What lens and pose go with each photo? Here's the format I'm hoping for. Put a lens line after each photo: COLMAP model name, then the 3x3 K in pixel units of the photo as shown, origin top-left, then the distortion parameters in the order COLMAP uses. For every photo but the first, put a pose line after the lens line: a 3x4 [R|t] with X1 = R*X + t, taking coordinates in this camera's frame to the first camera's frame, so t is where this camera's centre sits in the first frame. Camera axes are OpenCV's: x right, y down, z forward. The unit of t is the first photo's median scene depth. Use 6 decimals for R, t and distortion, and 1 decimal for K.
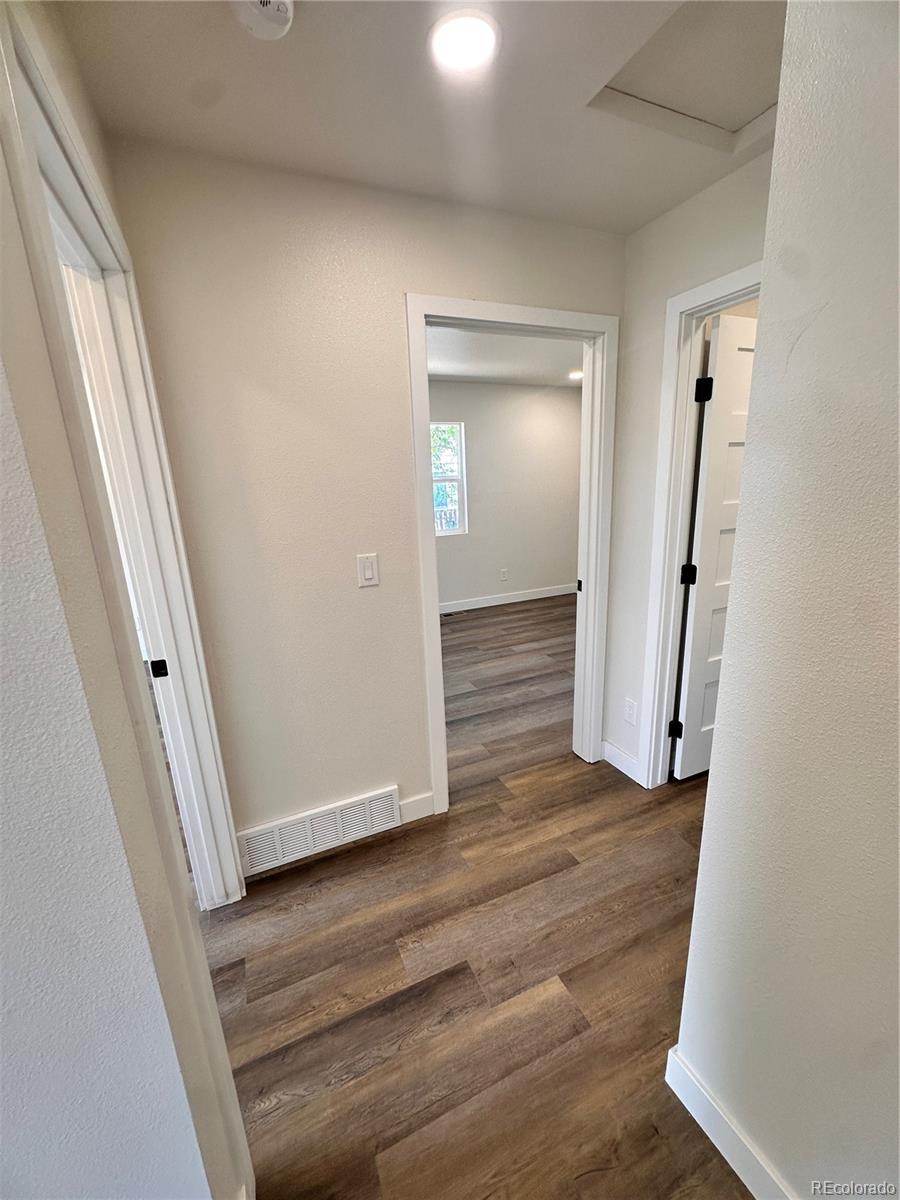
lens RADIAL K [[479.6, 0, 450.0], [0, 479.6, 600.0], [0, 0, 1]] dist [-0.003505, 0.000195]
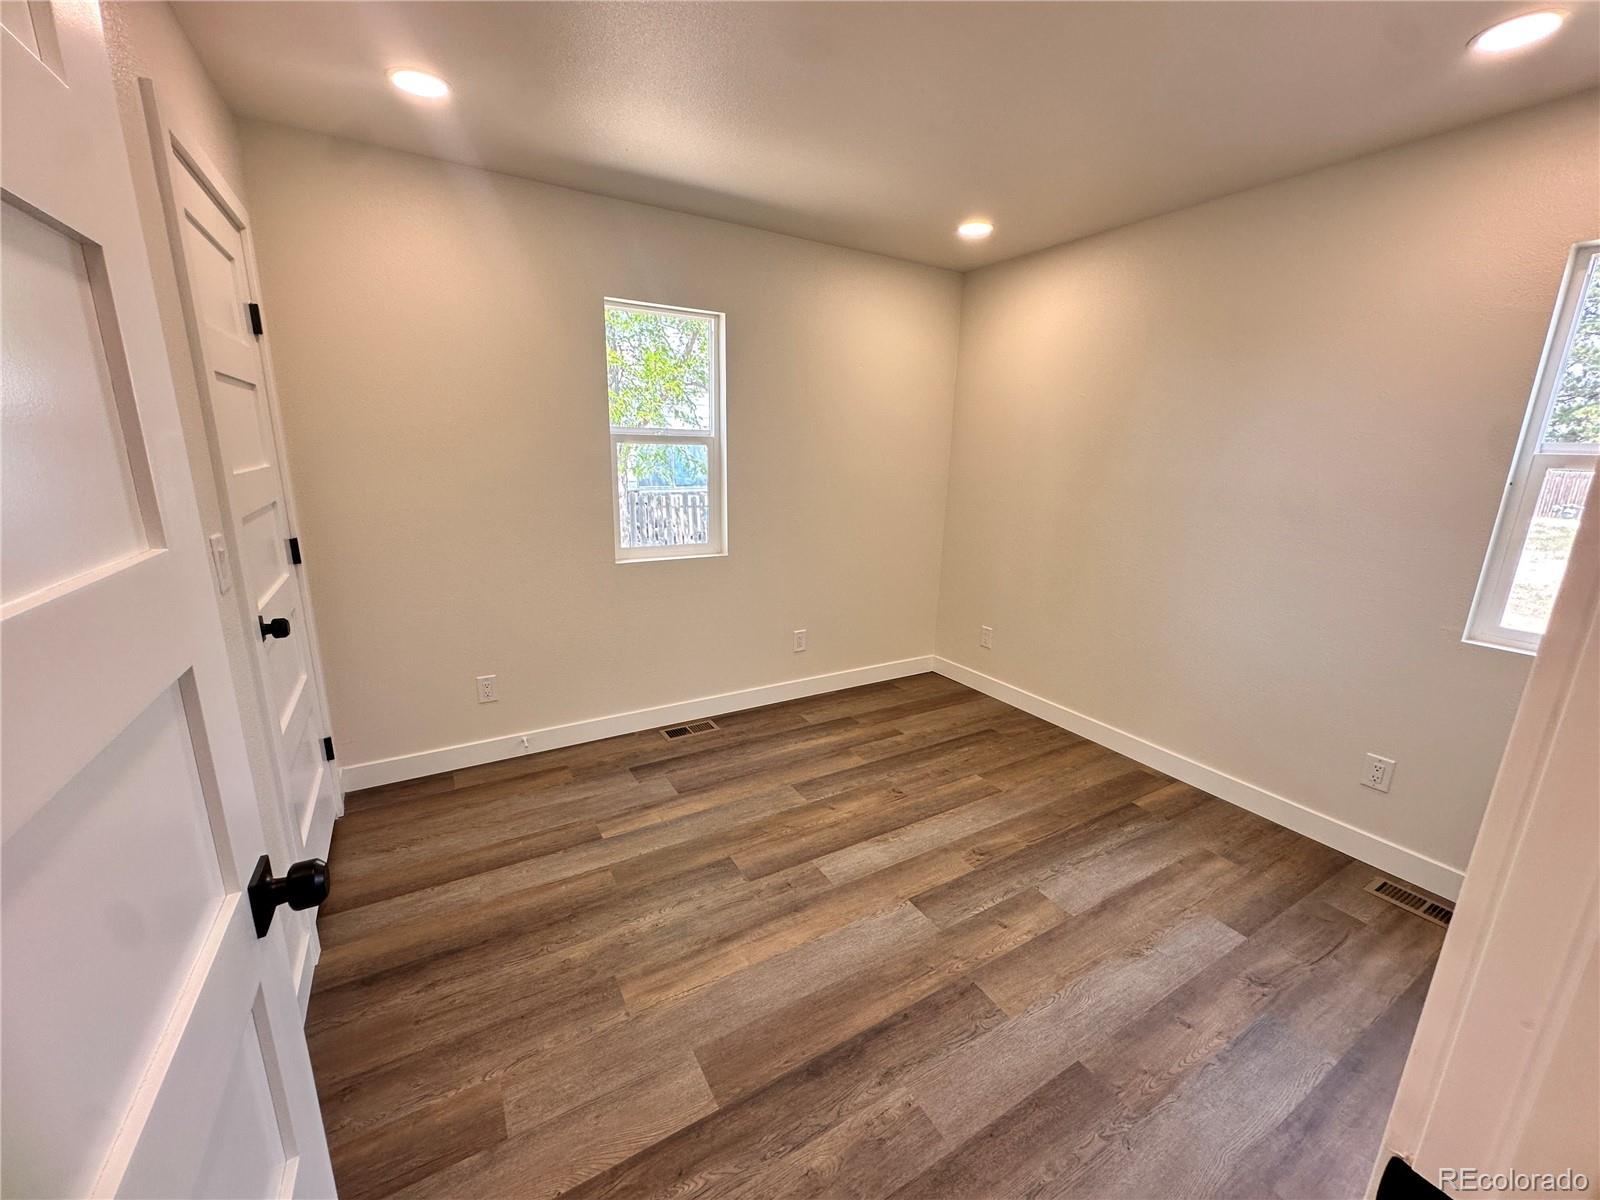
lens RADIAL K [[639.5, 0, 796.5], [0, 639.5, 598.8], [0, 0, 1]] dist [-0.003505, 0.000195]
pose [[0.991891, 0.032368, 0.122904, 0.037025], [-0.030905, 0.999427, -0.013793, -0.115052], [-0.123280, 0.009883, 0.992323, 0.471620]]
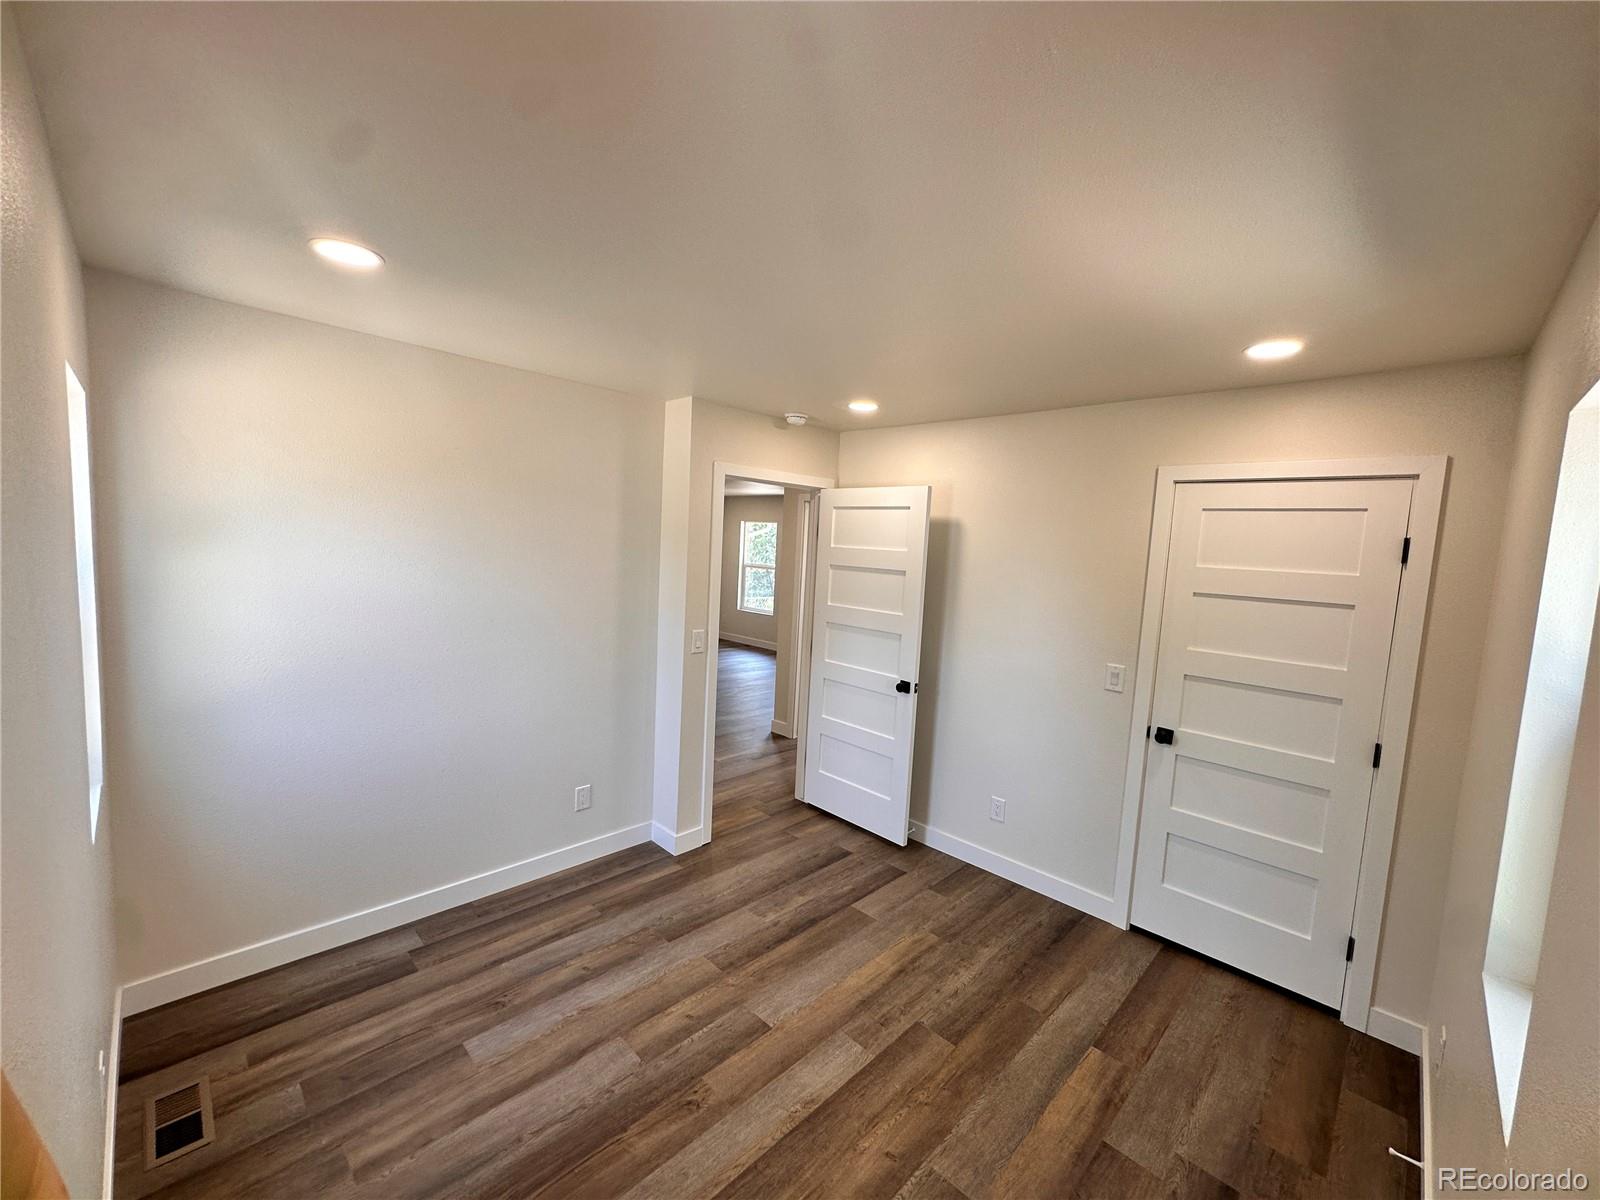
lens RADIAL K [[639.5, 0, 796.5], [0, 639.5, 598.8], [0, 0, 1]] dist [-0.003505, 0.000195]
pose [[-0.932325, 0.023427, -0.360861, 0.356988], [-0.103365, 0.939000, 0.328017, -0.405163], [0.346533, 0.343119, -0.873032, 1.306513]]
